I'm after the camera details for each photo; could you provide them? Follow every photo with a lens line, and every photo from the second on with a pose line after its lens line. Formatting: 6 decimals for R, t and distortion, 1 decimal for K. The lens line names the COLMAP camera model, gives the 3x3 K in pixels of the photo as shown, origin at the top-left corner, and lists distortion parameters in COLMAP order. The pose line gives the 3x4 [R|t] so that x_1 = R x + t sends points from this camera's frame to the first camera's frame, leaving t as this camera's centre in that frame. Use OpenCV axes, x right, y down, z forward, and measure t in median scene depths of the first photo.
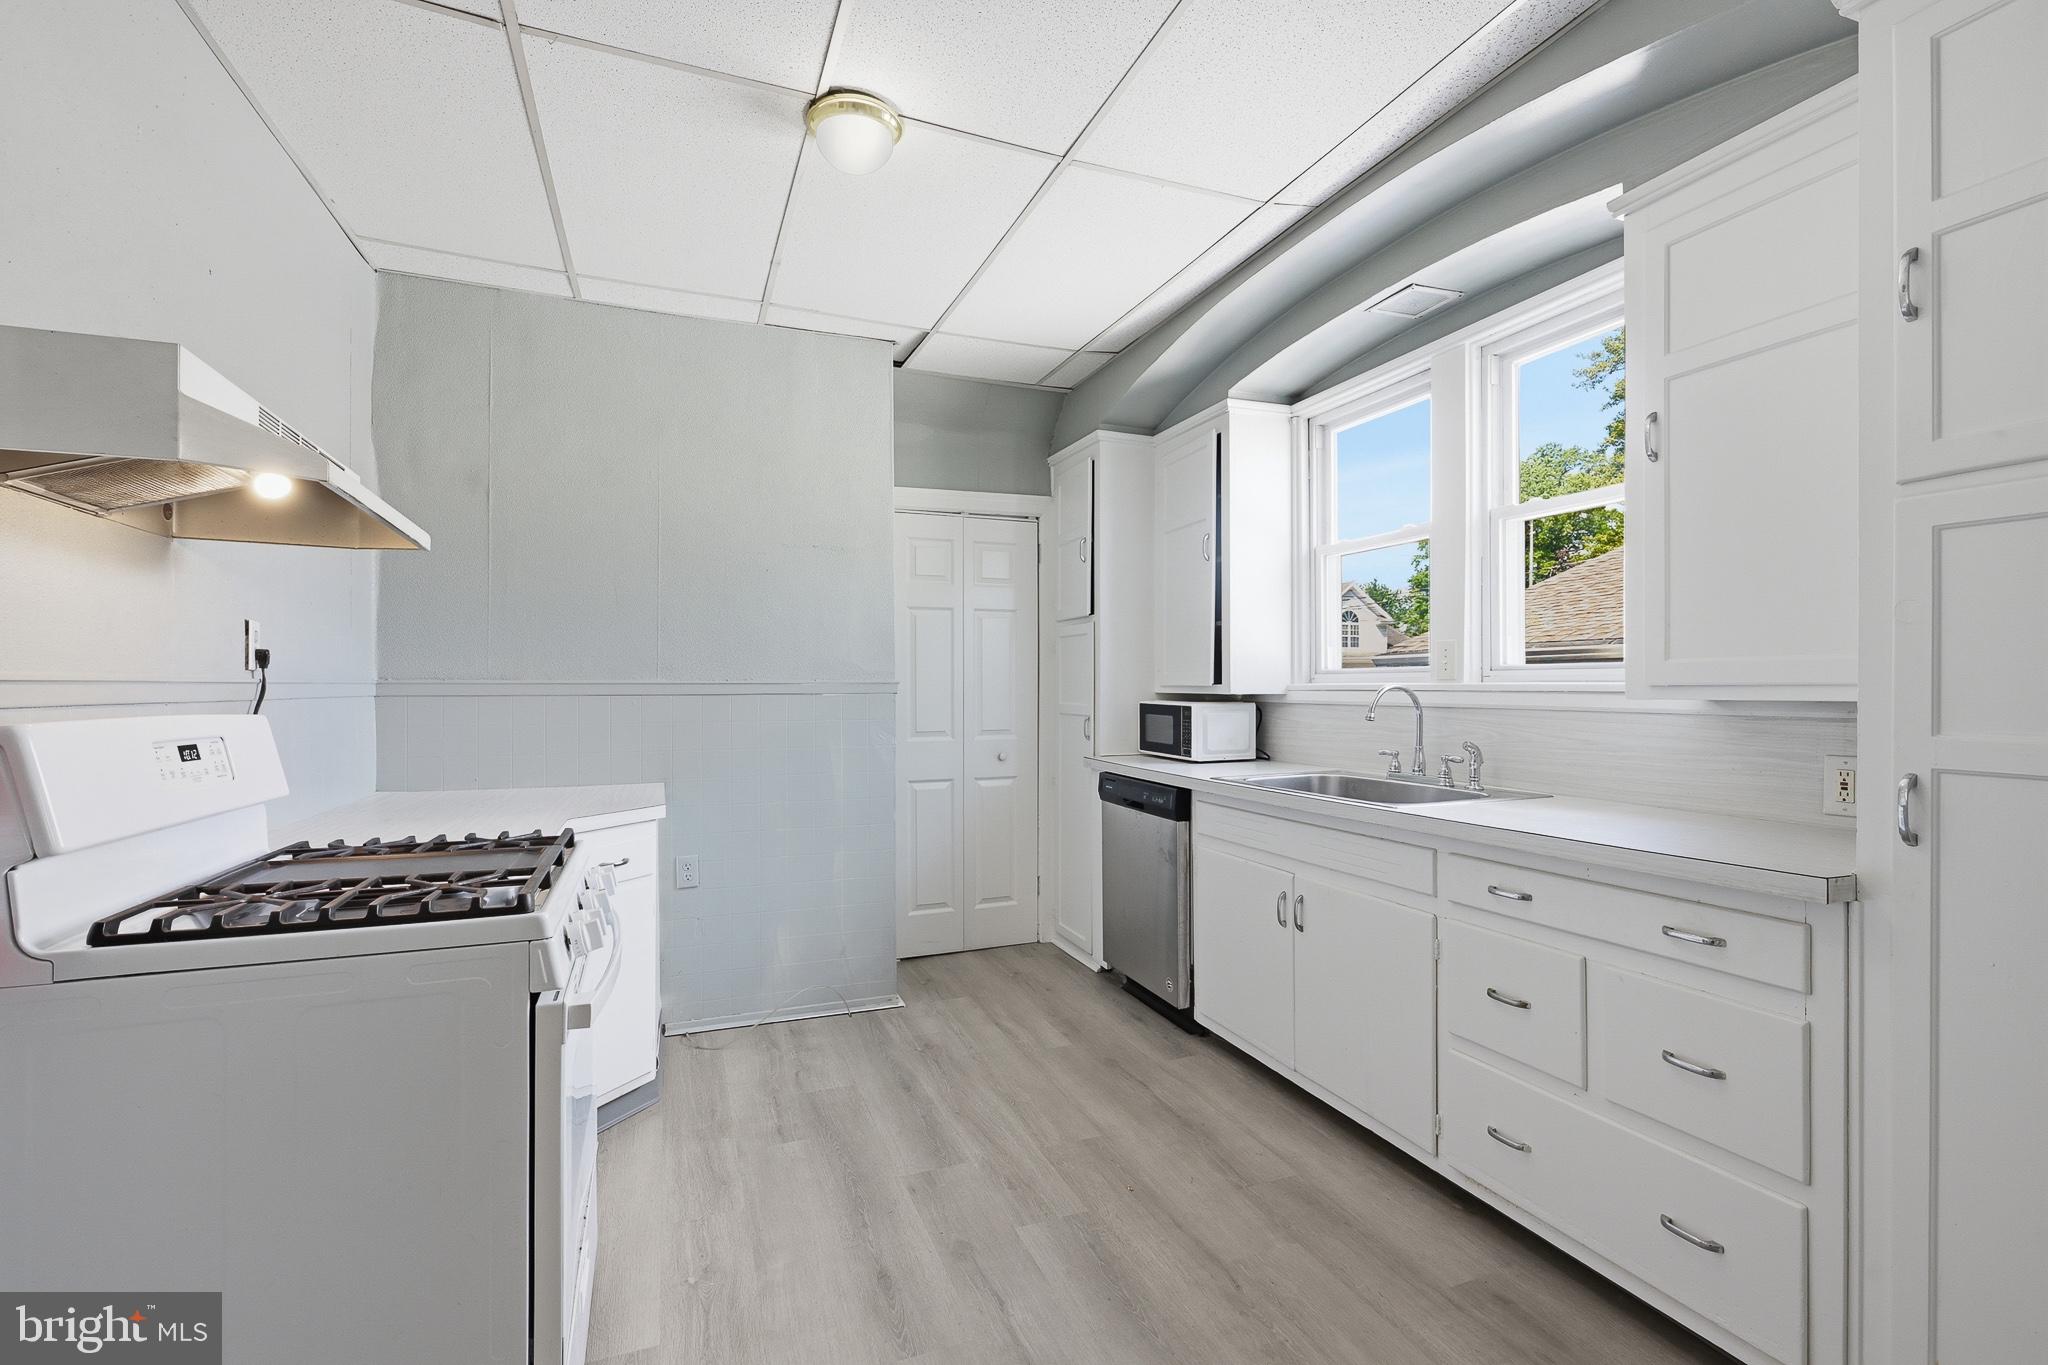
lens RADIAL K [[922.1, 0, 1021.4], [0, 922.1, 682.0], [0, 0, 1]] dist [-0.002198, -0.000069]
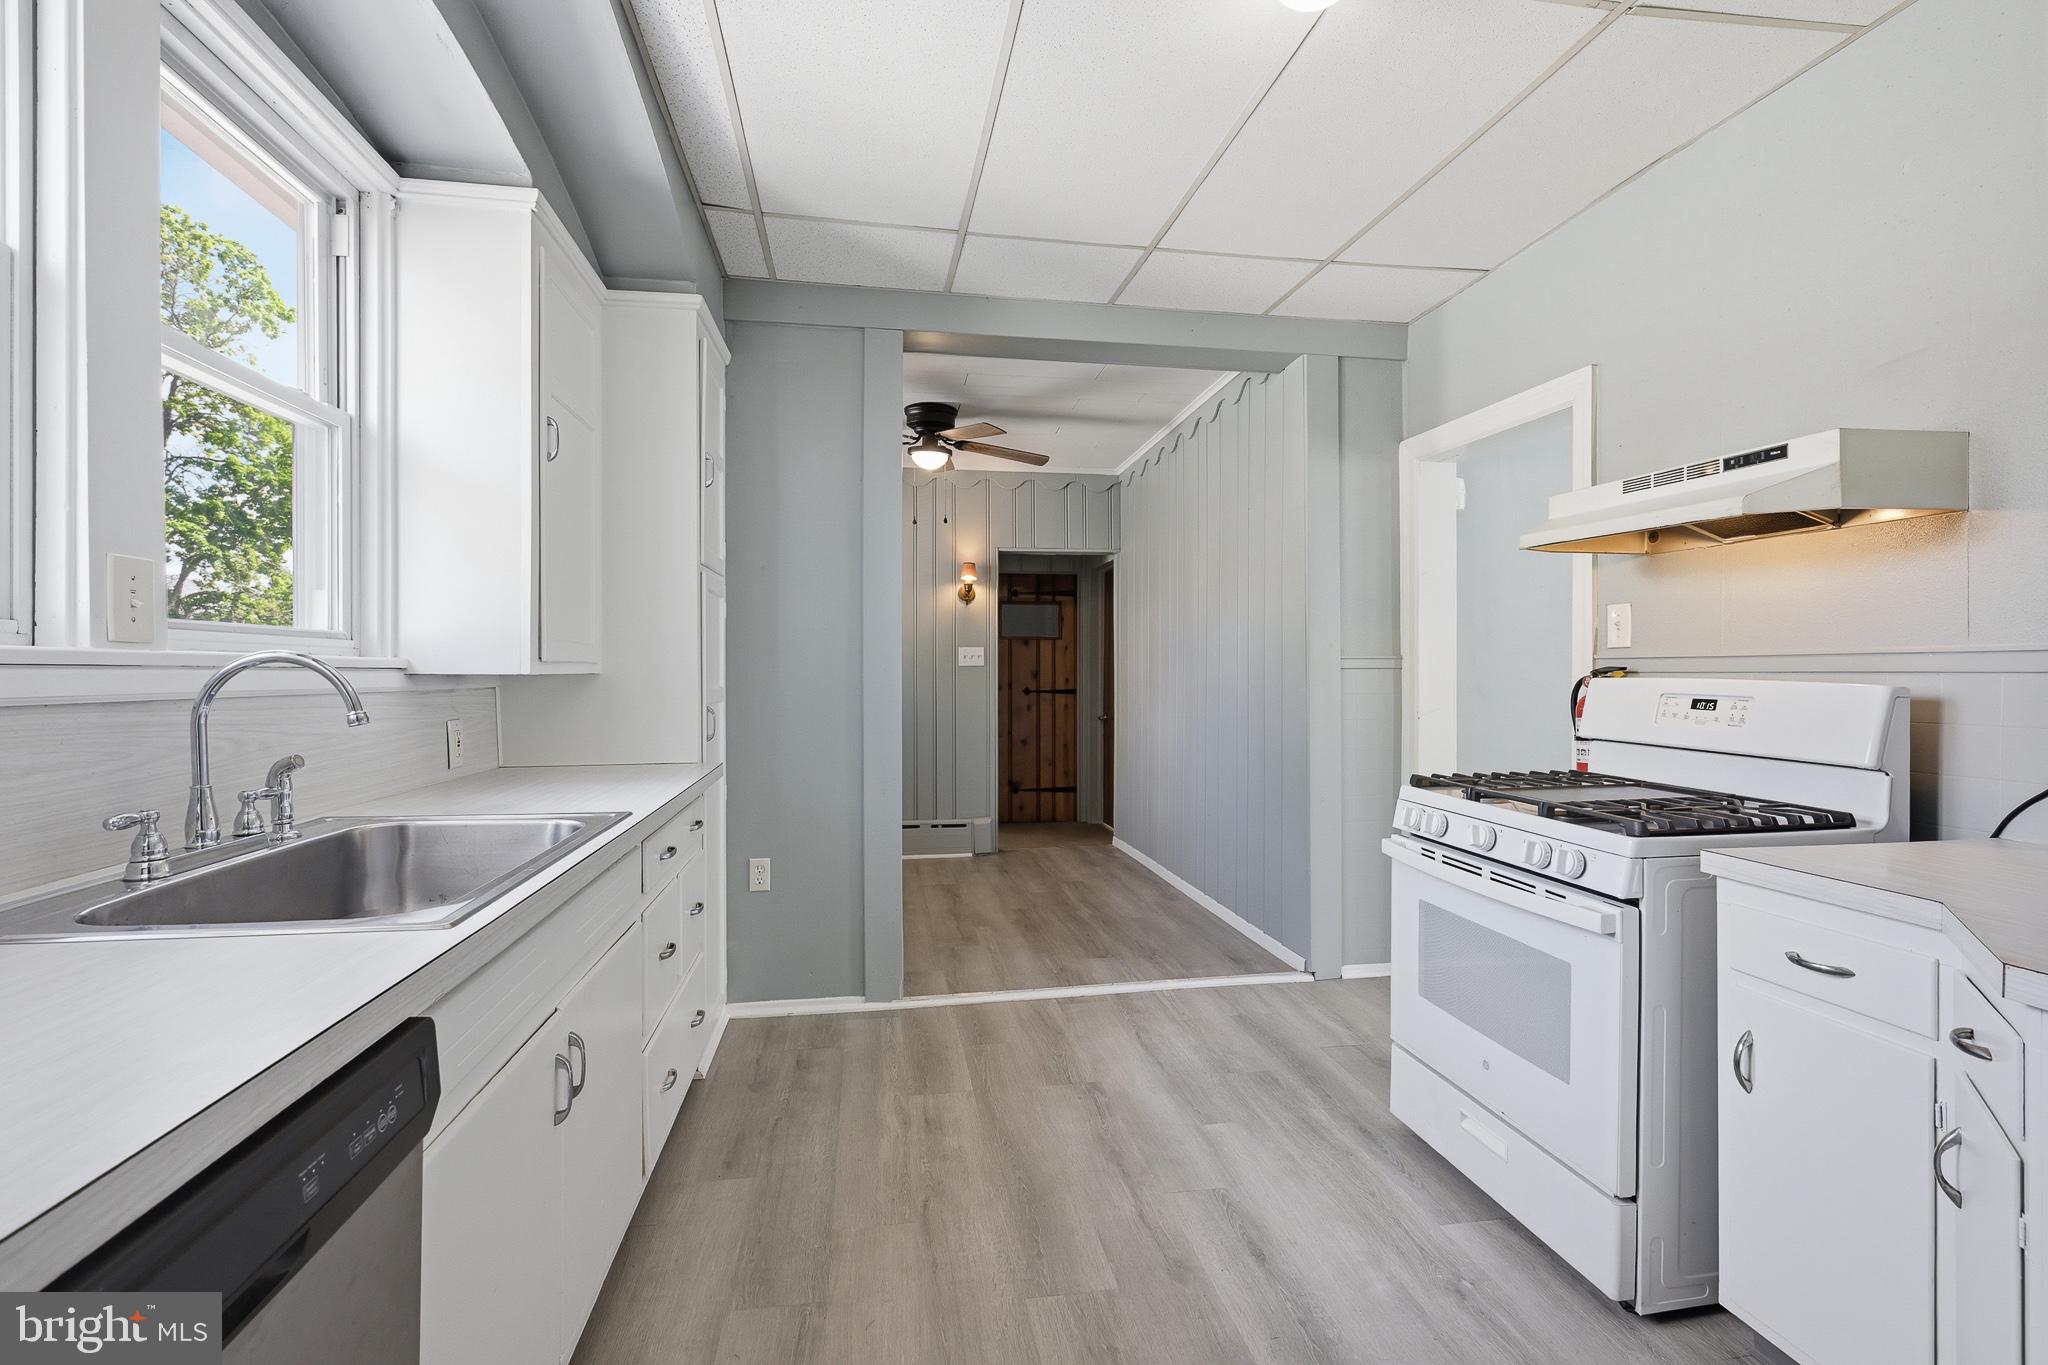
lens RADIAL K [[922.1, 0, 1021.4], [0, 922.1, 682.0], [0, 0, 1]] dist [-0.002198, -0.000069]
pose [[-0.978989, 0.001370, 0.203908, -0.097170], [0.002190, 0.999990, 0.003798, 0.023762], [-0.203901, 0.004164, -0.978983, 1.908815]]
